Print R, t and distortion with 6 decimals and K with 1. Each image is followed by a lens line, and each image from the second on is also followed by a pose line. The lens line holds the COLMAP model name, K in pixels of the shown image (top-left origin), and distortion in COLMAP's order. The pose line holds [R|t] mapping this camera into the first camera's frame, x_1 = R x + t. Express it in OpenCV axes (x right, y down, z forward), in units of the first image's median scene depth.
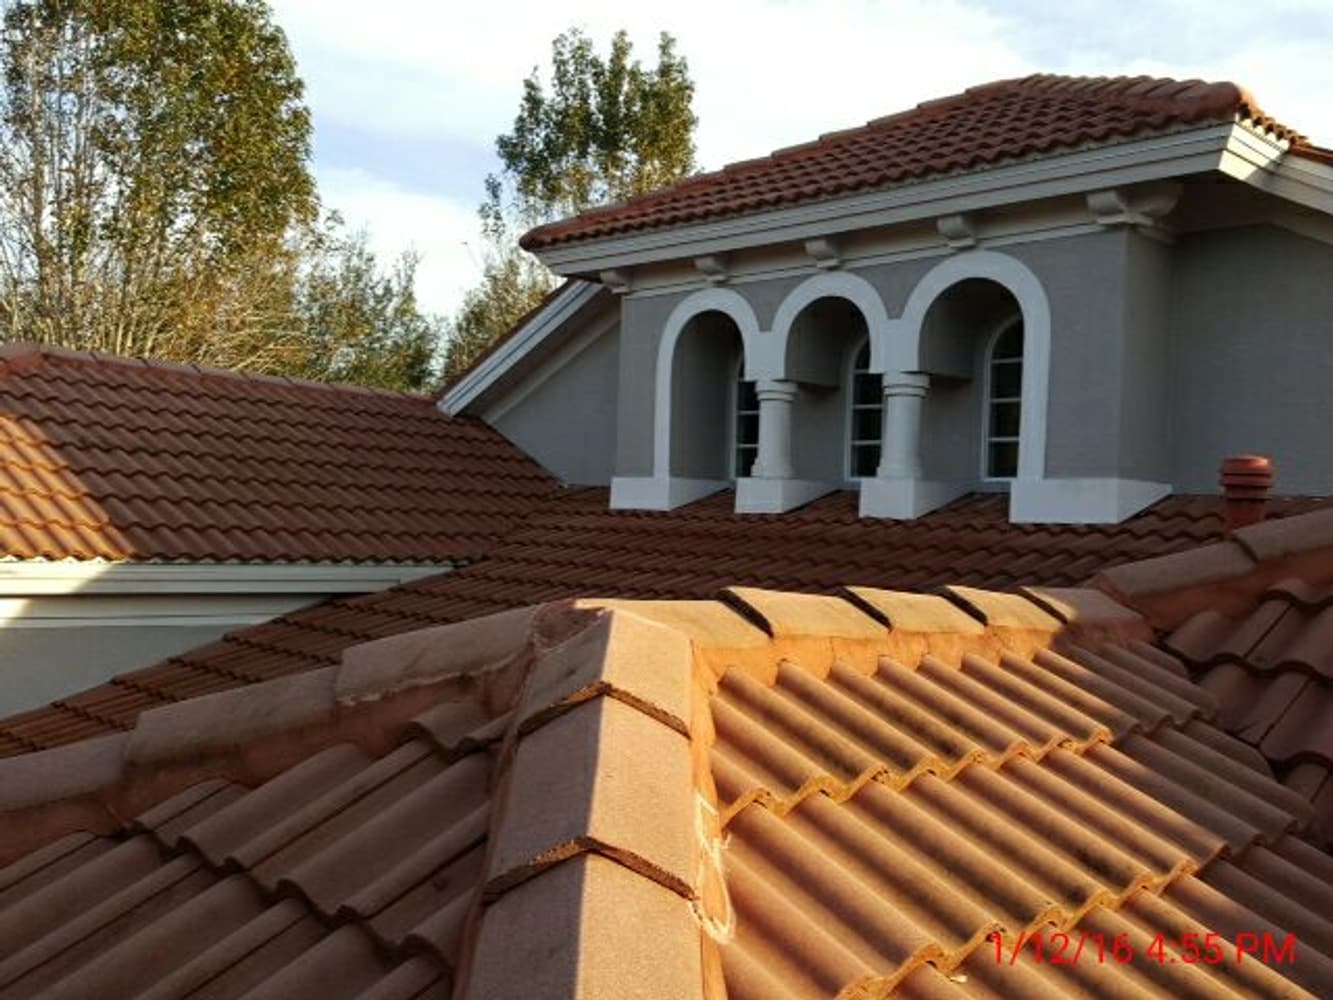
lens RADIAL K [[1307.1, 0, 666.5], [0, 1307.1, 500.0], [0, 0, 1]] dist [0.107459, 0.005793]
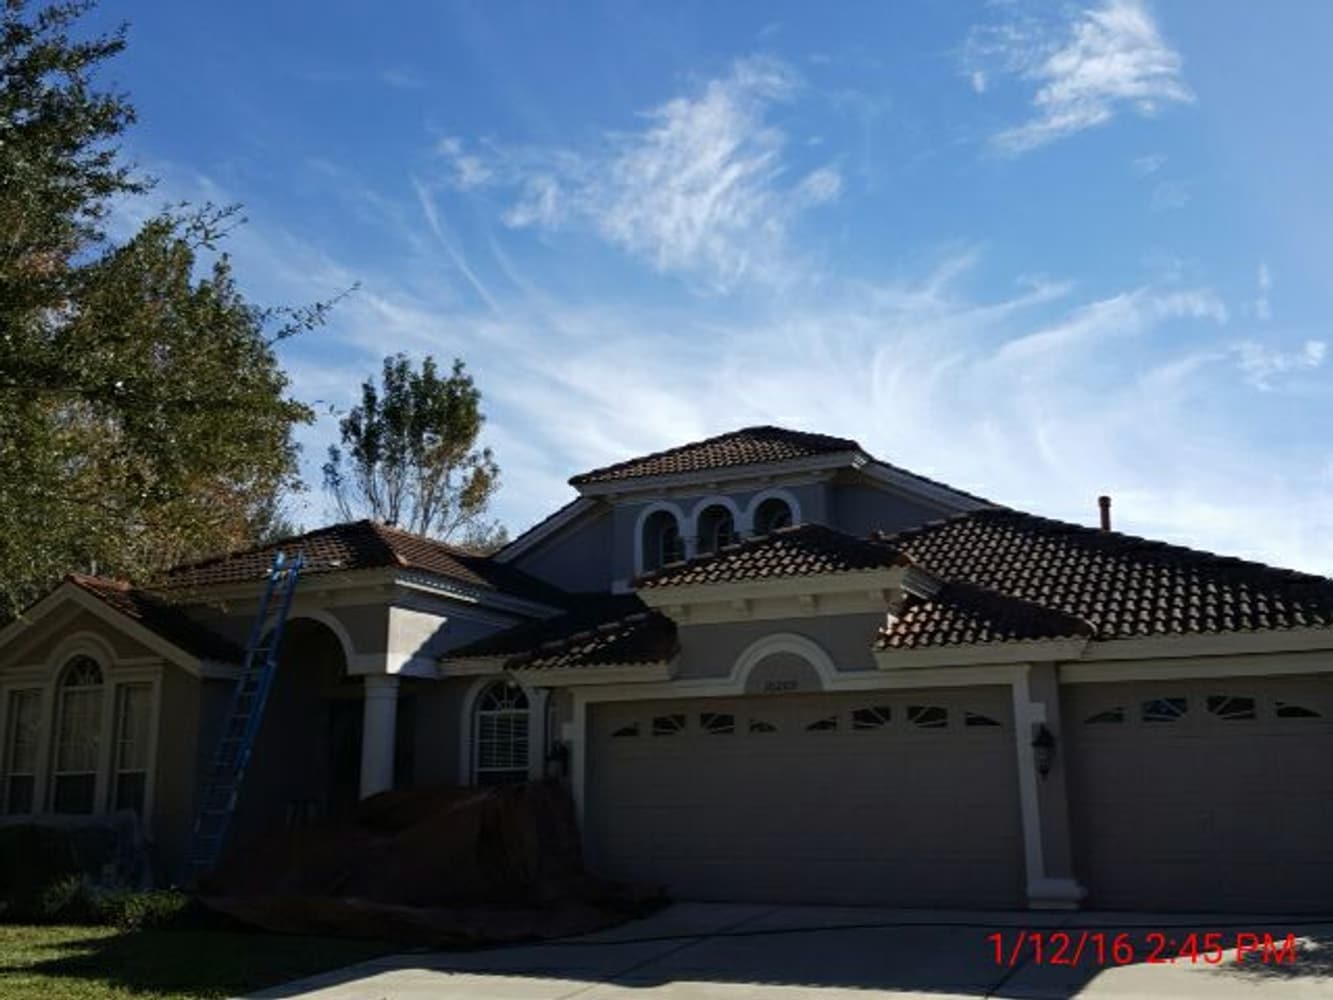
lens RADIAL K [[1307.1, 0, 666.5], [0, 1307.1, 500.0], [0, 0, 1]] dist [0.107459, 0.005793]
pose [[0.948152, 0.032526, 0.316149, -0.245779], [0.032590, 0.979555, -0.198519, 0.108739], [-0.316143, 0.198530, 0.927707, -0.431559]]
